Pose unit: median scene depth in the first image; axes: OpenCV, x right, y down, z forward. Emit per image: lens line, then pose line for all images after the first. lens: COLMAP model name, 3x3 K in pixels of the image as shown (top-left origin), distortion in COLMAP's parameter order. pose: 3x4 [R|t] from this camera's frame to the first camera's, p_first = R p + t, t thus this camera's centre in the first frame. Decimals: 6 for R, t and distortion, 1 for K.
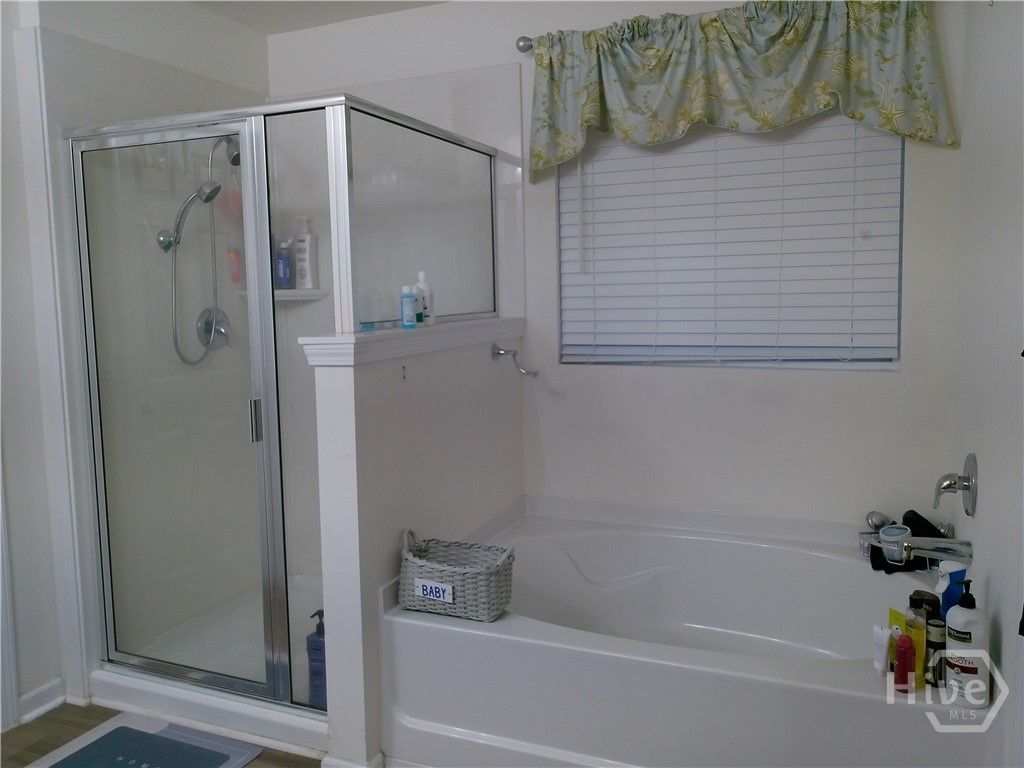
lens RADIAL K [[806.1, 0, 520.2], [0, 806.1, 372.2], [0, 0, 1]] dist [0.003414, -0.010477]
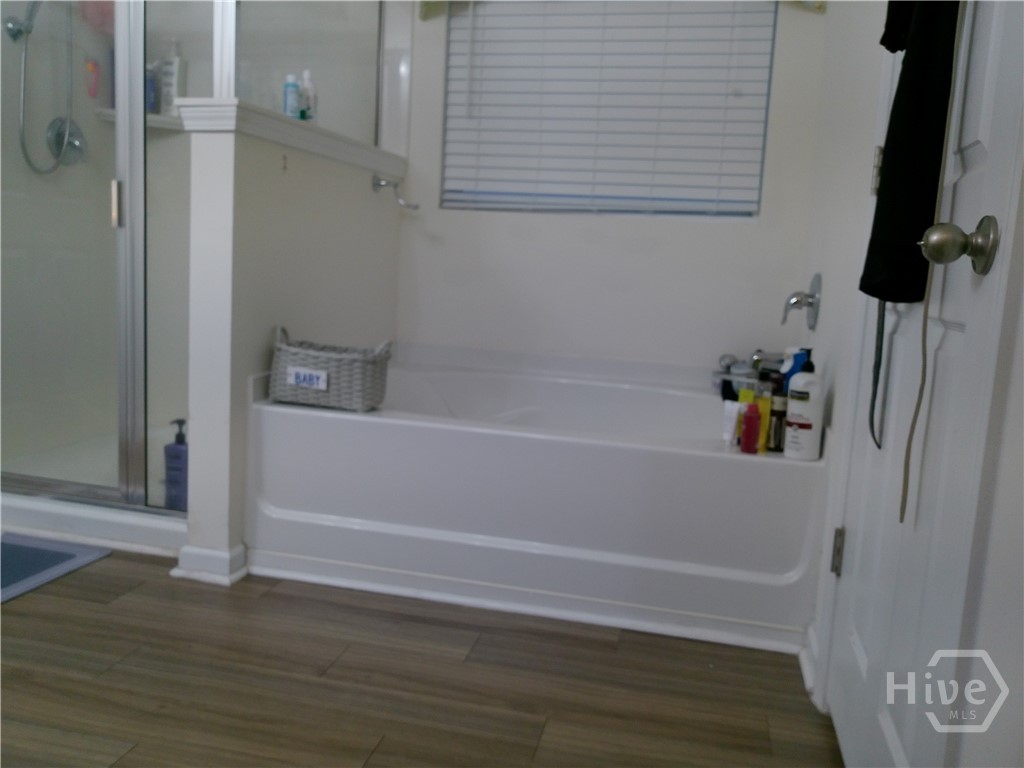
lens RADIAL K [[813.5, 0, 526.1], [0, 813.5, 382.0], [0, 0, 1]] dist [-0.001279, -0.007781]
pose [[0.982397, 0.051334, 0.179615, -0.020108], [-0.059631, 0.997374, 0.041096, 0.195651], [-0.177034, -0.051083, 0.982878, -0.025757]]
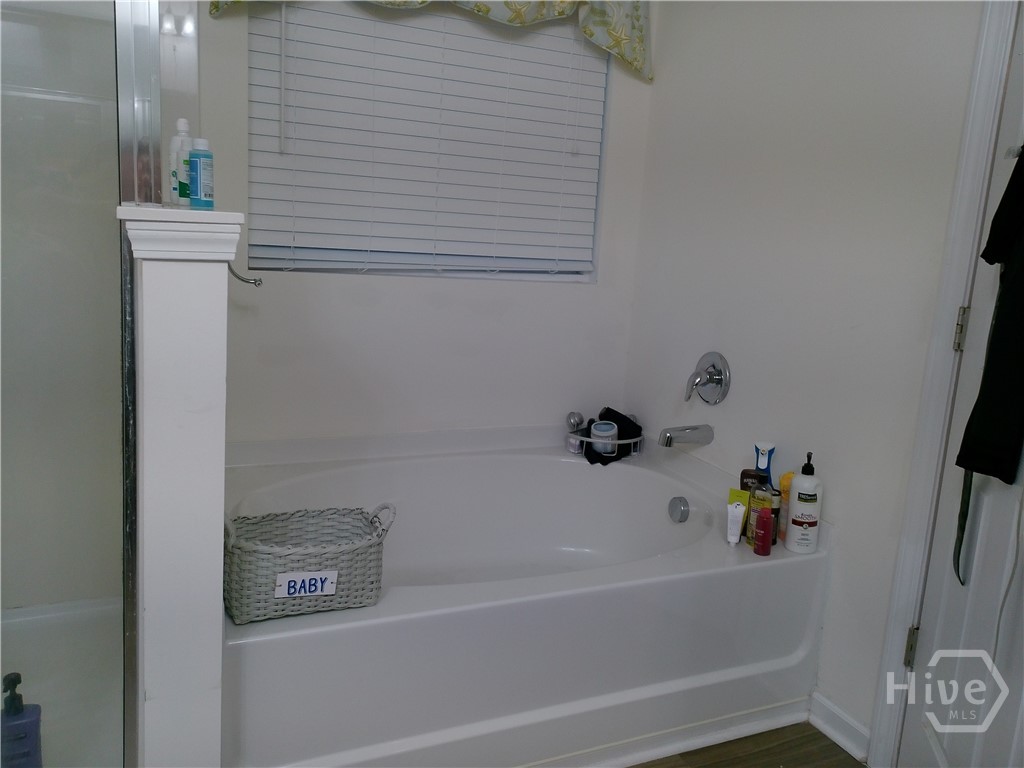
lens RADIAL K [[796.9, 0, 515.5], [0, 796.9, 375.0], [0, 0, 1]] dist [0.017109, -0.006468]
pose [[0.675302, -0.072762, 0.733943, -0.435244], [-0.005087, 0.994639, 0.103288, 0.012264], [-0.737524, -0.073484, 0.671311, 0.362769]]
